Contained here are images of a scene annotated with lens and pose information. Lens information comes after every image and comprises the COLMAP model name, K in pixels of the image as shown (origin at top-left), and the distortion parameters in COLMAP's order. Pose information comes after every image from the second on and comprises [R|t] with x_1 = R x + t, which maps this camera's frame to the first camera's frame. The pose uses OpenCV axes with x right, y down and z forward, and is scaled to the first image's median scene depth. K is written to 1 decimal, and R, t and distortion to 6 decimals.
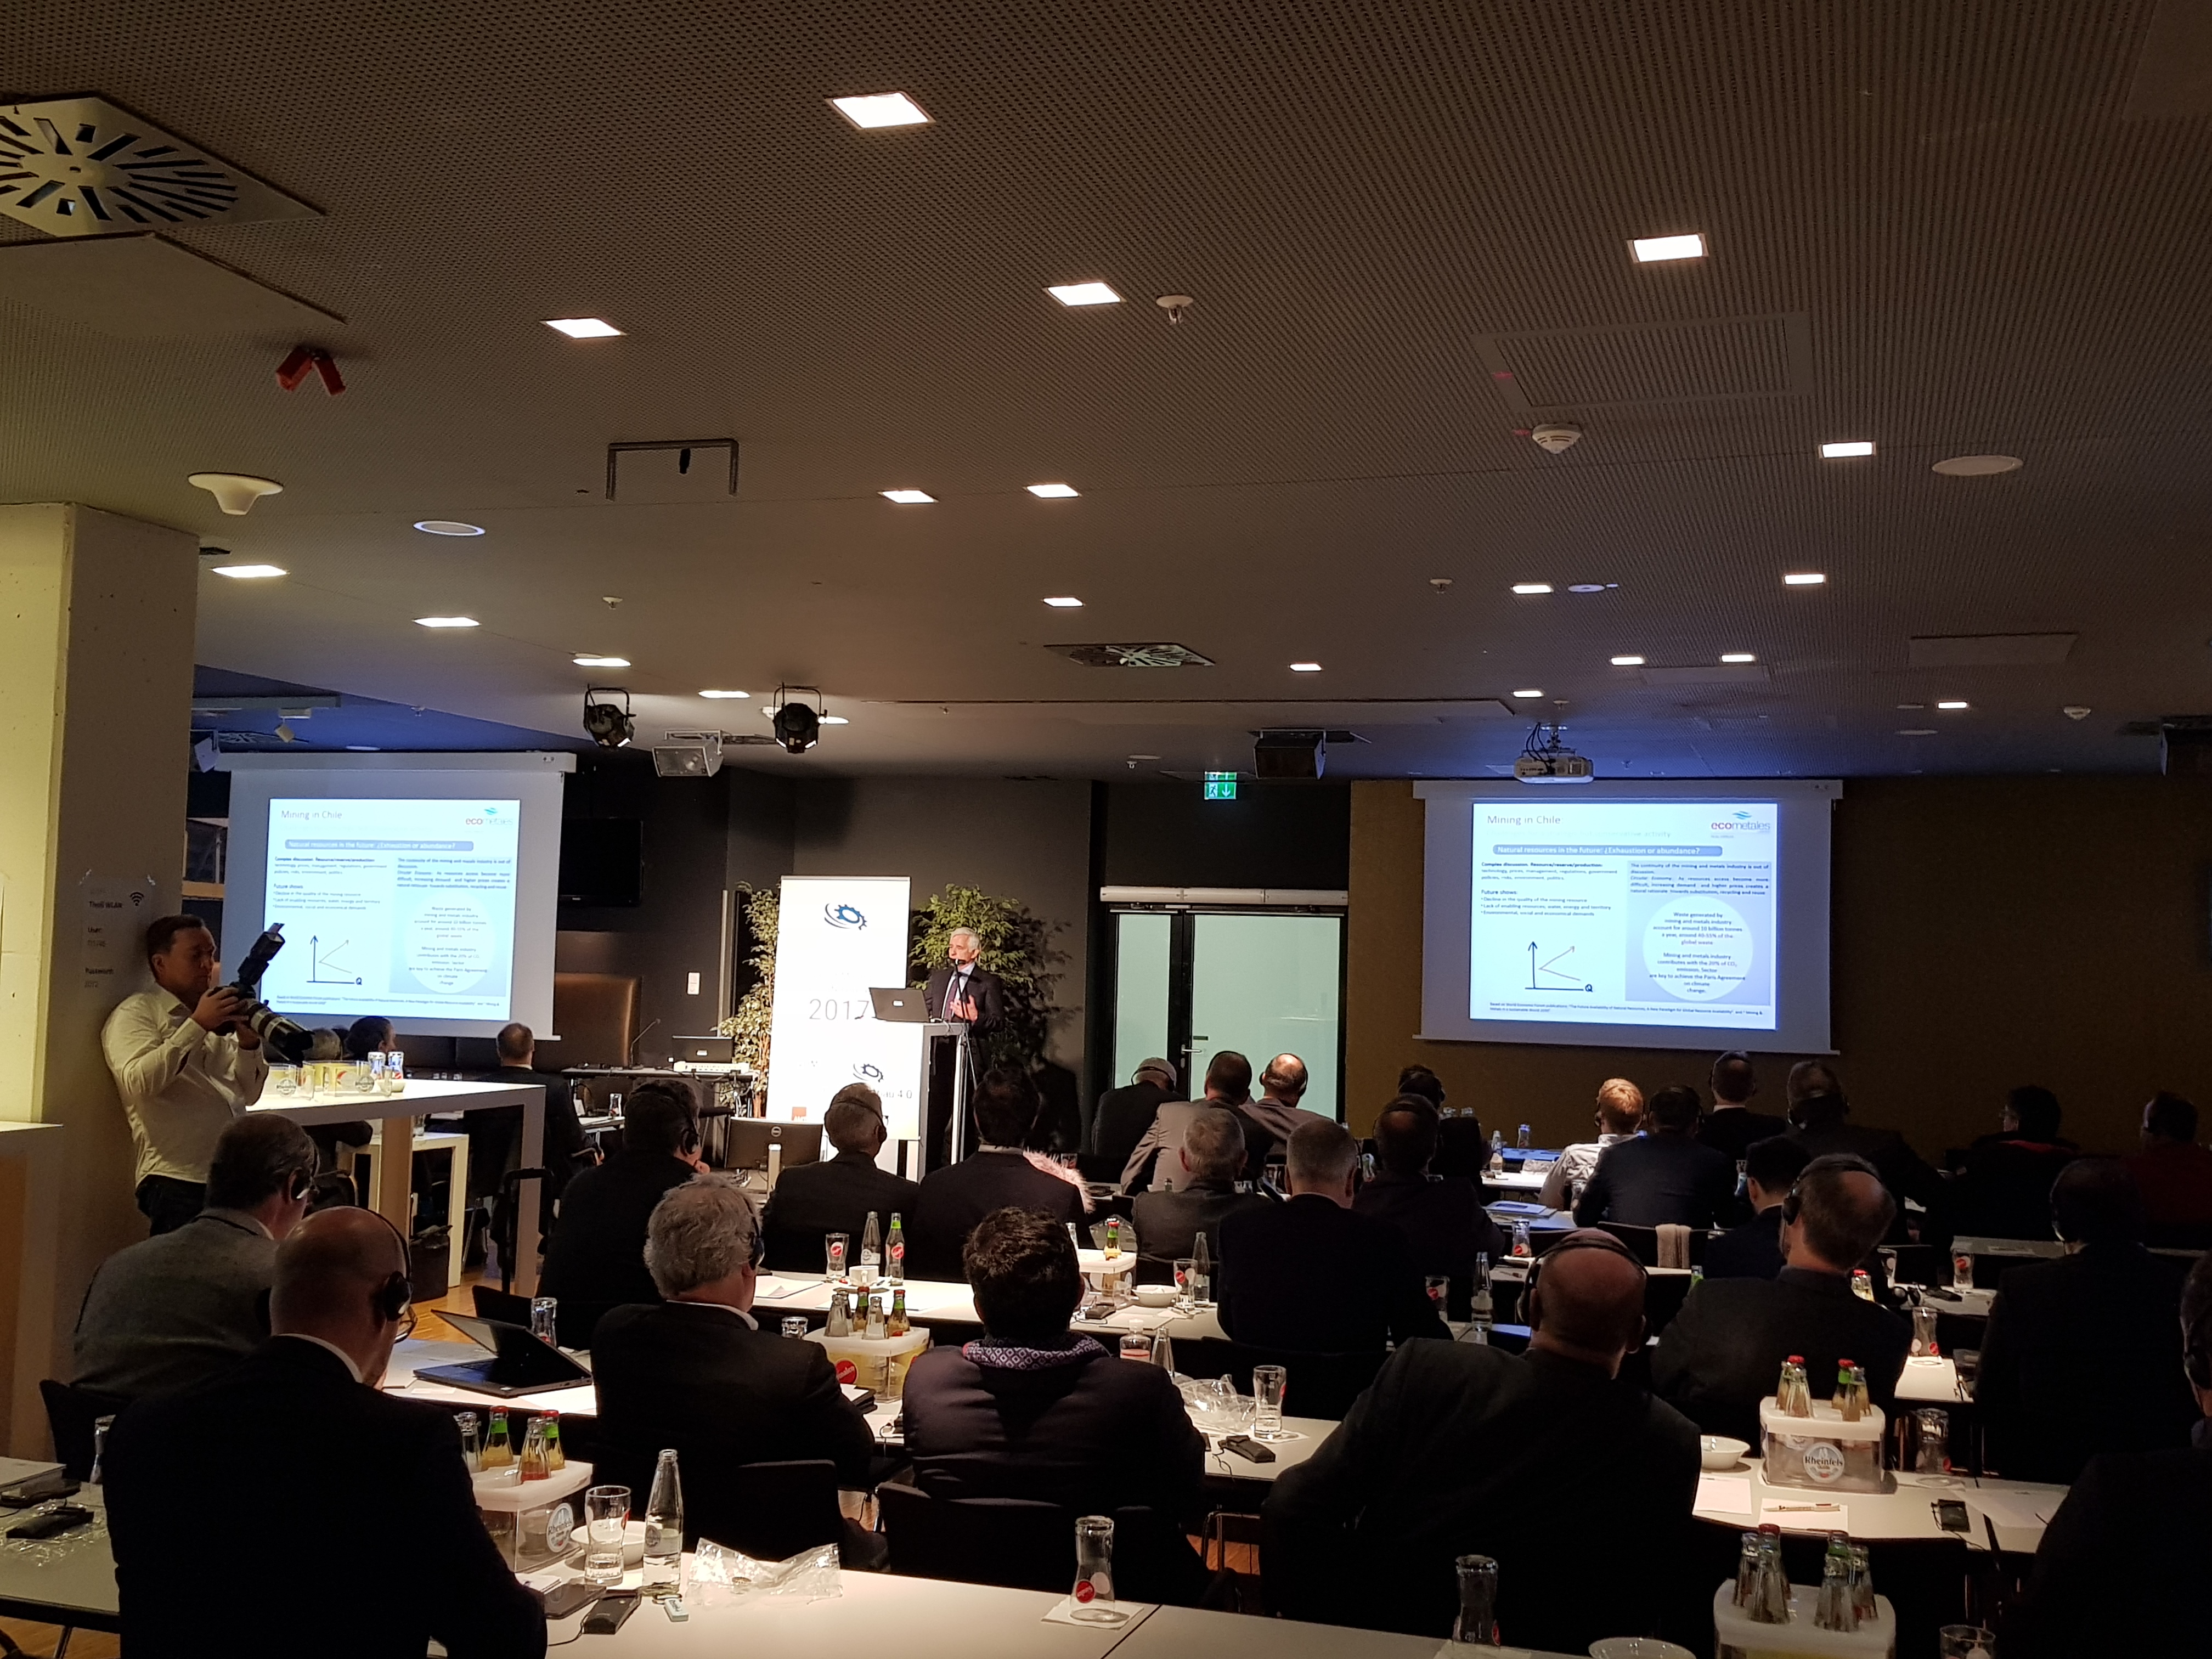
lens RADIAL K [[2213.5, 0, 1148.3], [0, 2213.5, 821.2], [0, 0, 1]] dist [0.133057, -0.303307]
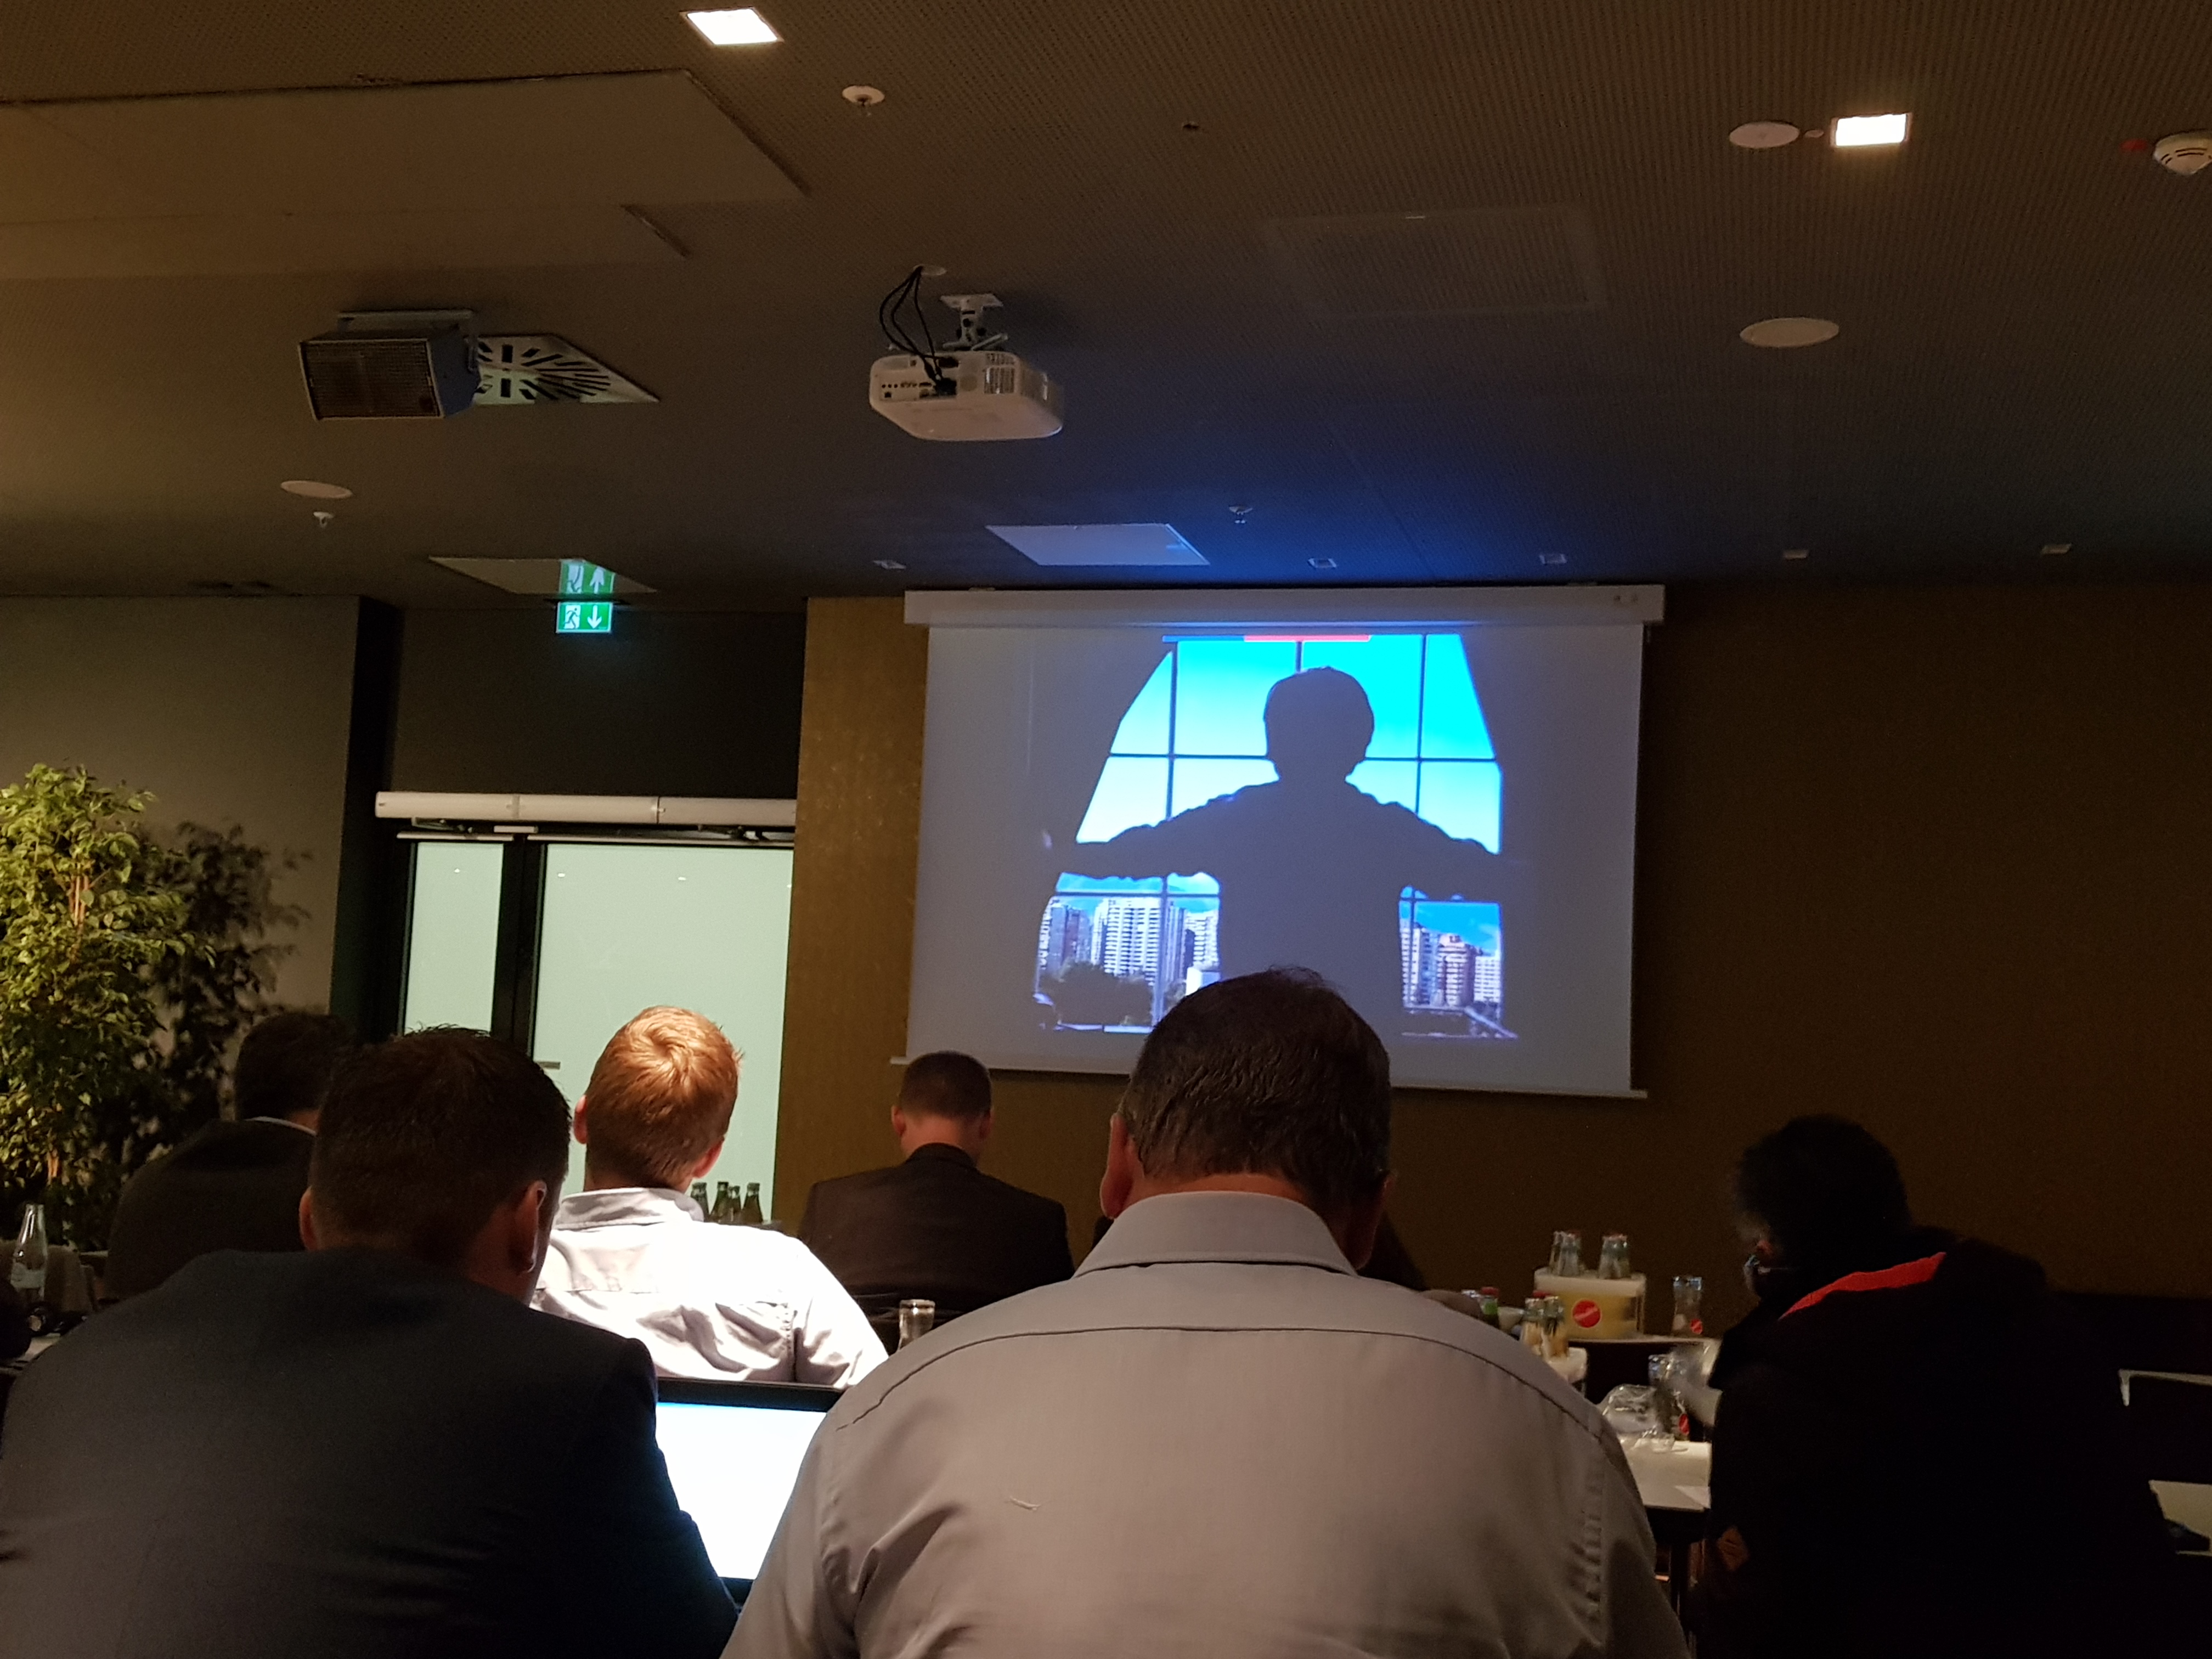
lens RADIAL K [[2358.5, 0, 1164.8], [0, 2358.5, 865.9], [0, 0, 1]] dist [0.139969, -0.348430]
pose [[0.997919, 0.022369, 0.060481, 0.172826], [-0.021542, 0.999666, -0.014287, 0.064903], [-0.060780, 0.012955, 0.998067, 0.480886]]
